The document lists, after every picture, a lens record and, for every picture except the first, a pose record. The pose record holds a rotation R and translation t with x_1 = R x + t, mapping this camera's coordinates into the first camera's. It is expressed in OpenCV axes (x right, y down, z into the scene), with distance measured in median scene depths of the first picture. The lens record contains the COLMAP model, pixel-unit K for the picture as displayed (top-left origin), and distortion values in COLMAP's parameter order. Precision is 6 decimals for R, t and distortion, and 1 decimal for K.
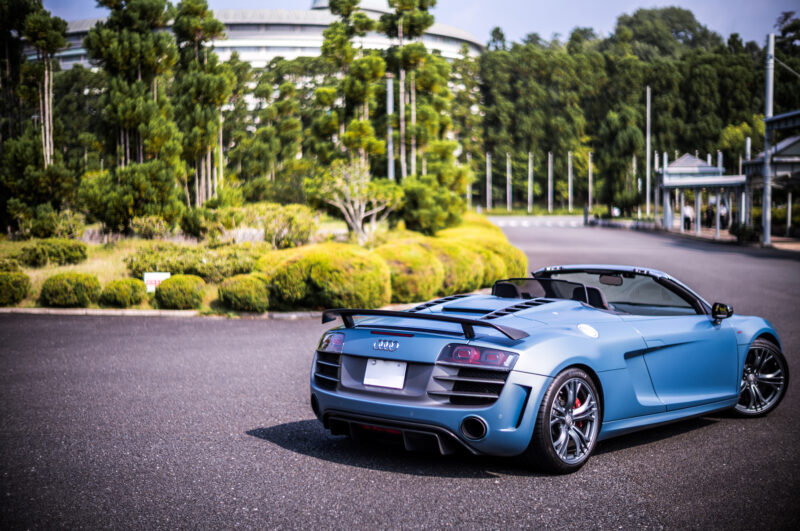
lens RADIAL K [[1152.1, 0, 403.6], [0, 1152.1, 266.1], [0, 0, 1]] dist [0.017685, 0.108479]
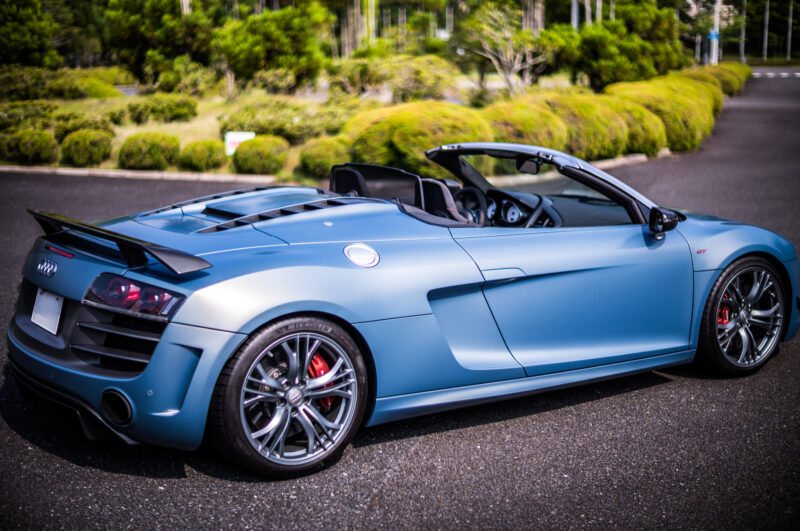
lens RADIAL K [[1152.1, 0, 403.6], [0, 1152.1, 266.1], [0, 0, 1]] dist [0.017685, 0.108479]
pose [[0.970507, 0.038276, -0.238014, 0.131284], [-0.007720, 0.991743, 0.128009, -0.007690], [0.240949, -0.122397, 0.962789, 0.152858]]
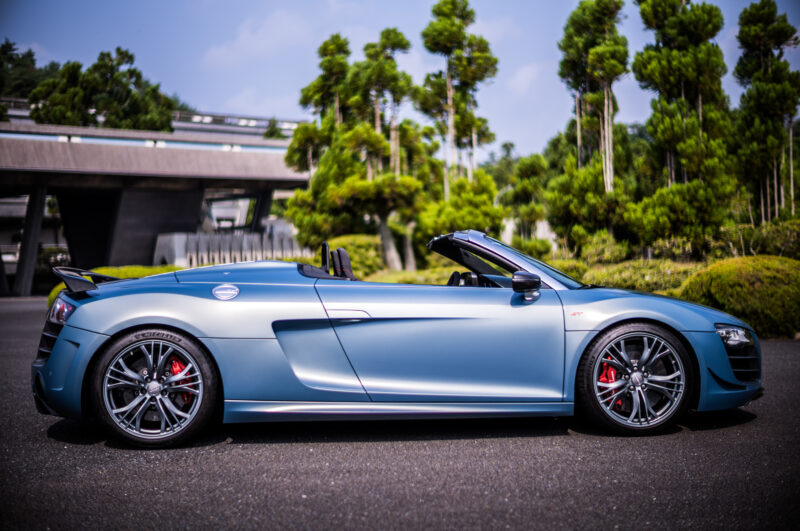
lens RADIAL K [[1152.1, 0, 403.6], [0, 1152.1, 266.1], [0, 0, 1]] dist [0.017685, 0.108479]
pose [[0.741930, -0.012227, -0.670366, 0.324695], [-0.017914, 0.999115, -0.038049, 0.026554], [0.670238, 0.040239, 0.741055, 0.178936]]
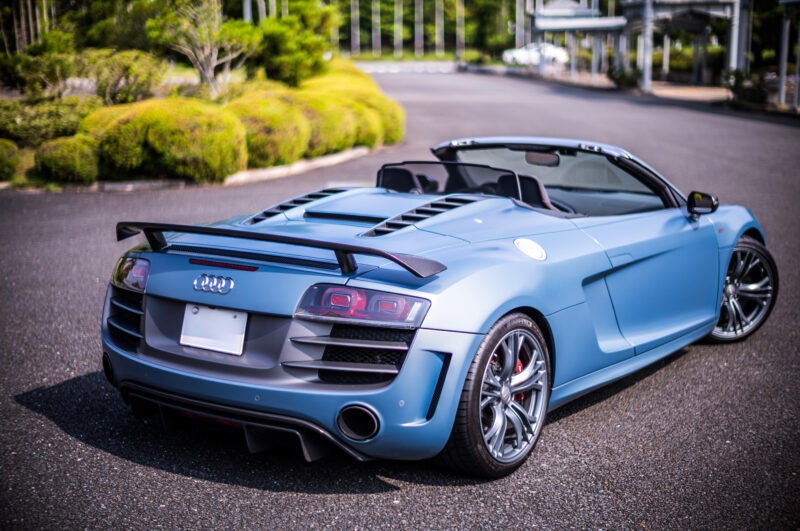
lens RADIAL K [[1152.1, 0, 403.6], [0, 1152.1, 266.1], [0, 0, 1]] dist [0.017685, 0.108479]
pose [[0.993362, -0.025553, 0.112160, 0.006421], [0.010547, 0.991141, 0.132391, -0.008205], [-0.114549, -0.130329, 0.984831, 0.144676]]
